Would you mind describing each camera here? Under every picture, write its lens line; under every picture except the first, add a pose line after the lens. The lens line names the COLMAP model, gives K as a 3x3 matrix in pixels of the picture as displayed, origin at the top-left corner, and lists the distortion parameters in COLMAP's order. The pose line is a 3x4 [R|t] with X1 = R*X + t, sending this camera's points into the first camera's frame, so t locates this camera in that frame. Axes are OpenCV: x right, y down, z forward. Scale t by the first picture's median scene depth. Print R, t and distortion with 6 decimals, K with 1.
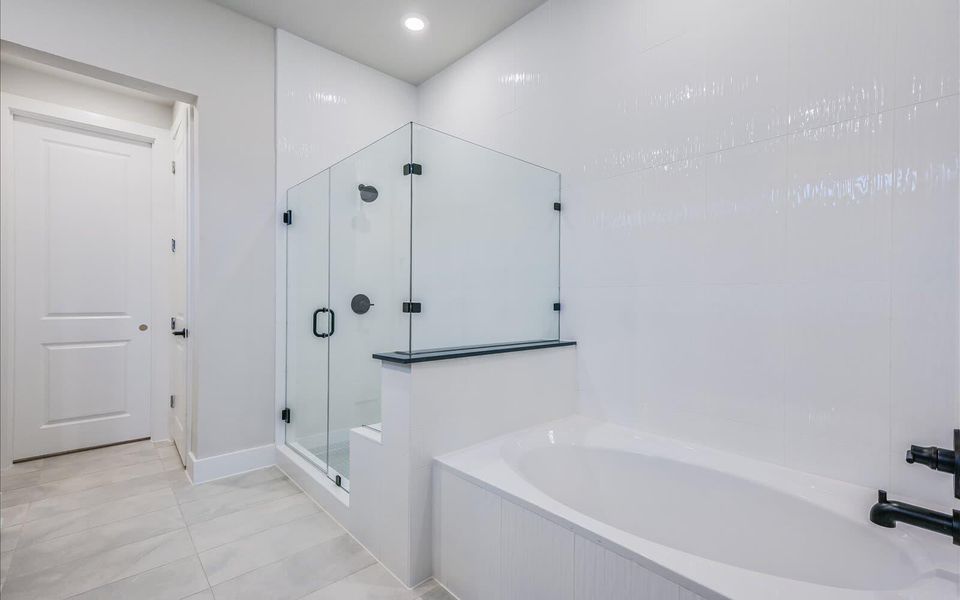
lens RADIAL K [[413.0, 0, 481.1], [0, 413.0, 307.7], [0, 0, 1]] dist [0.001582, 0.000282]
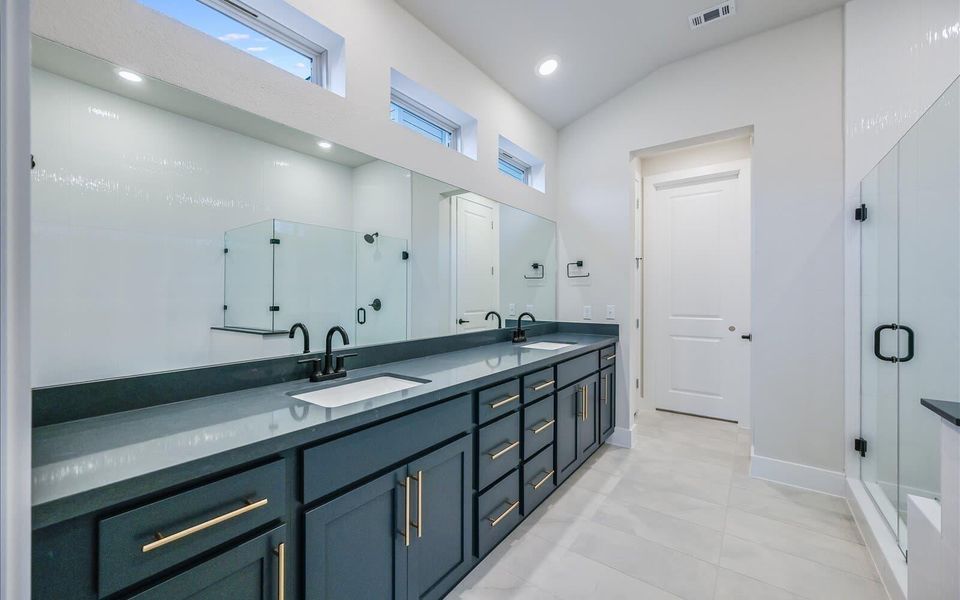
lens RADIAL K [[374.5, 0, 480.0], [0, 374.5, 300.0], [0, 0, 1]] dist [0.000957, -0.000020]
pose [[0.181109, 0.001823, -0.983461, 0.151592], [-0.017404, 0.999848, -0.001351, -0.026427], [0.983309, 0.017361, 0.181113, 0.097547]]
